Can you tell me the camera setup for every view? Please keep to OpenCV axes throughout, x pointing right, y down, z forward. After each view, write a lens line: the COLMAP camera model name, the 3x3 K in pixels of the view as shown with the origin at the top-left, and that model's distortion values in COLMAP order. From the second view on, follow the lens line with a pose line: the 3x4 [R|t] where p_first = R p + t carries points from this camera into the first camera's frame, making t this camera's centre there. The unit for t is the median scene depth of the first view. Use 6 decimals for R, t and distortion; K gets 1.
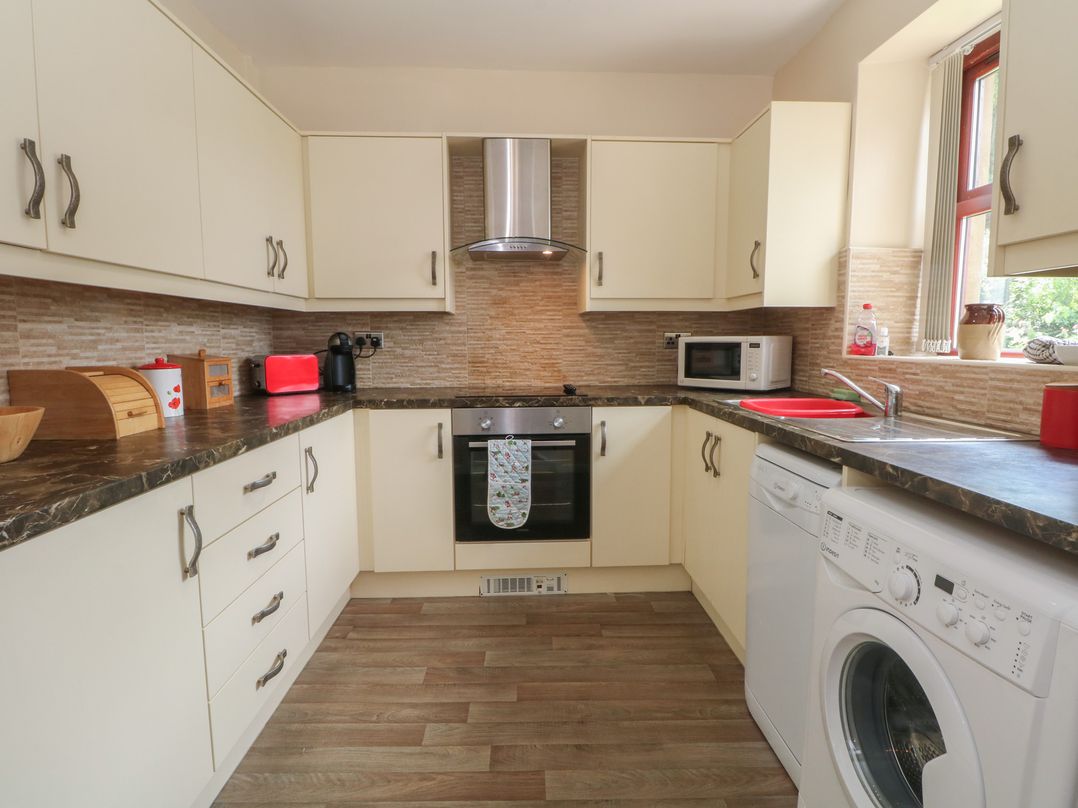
lens RADIAL K [[581.4, 0, 539.7], [0, 581.4, 402.1], [0, 0, 1]] dist [0.003719, -0.012816]
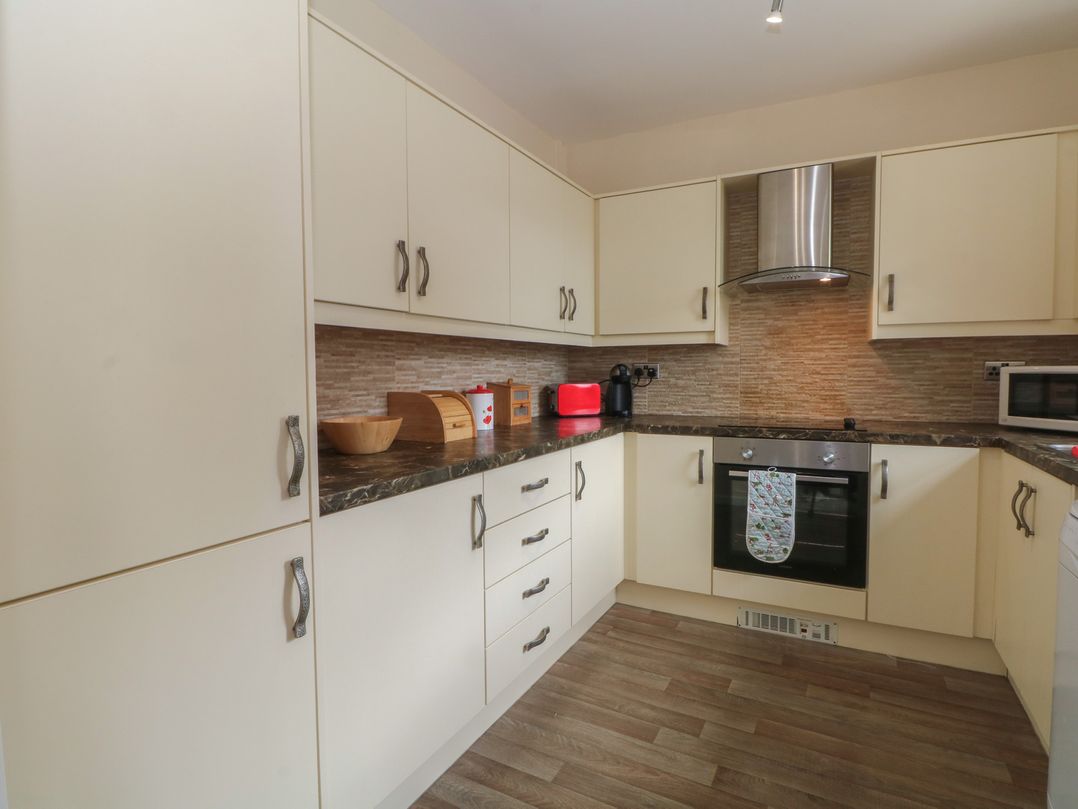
lens RADIAL K [[581.4, 0, 538.3], [0, 581.4, 401.7], [0, 0, 1]] dist [0.003719, -0.012816]
pose [[0.863566, 0.025145, -0.503608, 0.102666], [-0.050718, 0.998022, -0.037138, 0.003430], [0.501678, 0.057613, 0.863134, -0.058723]]
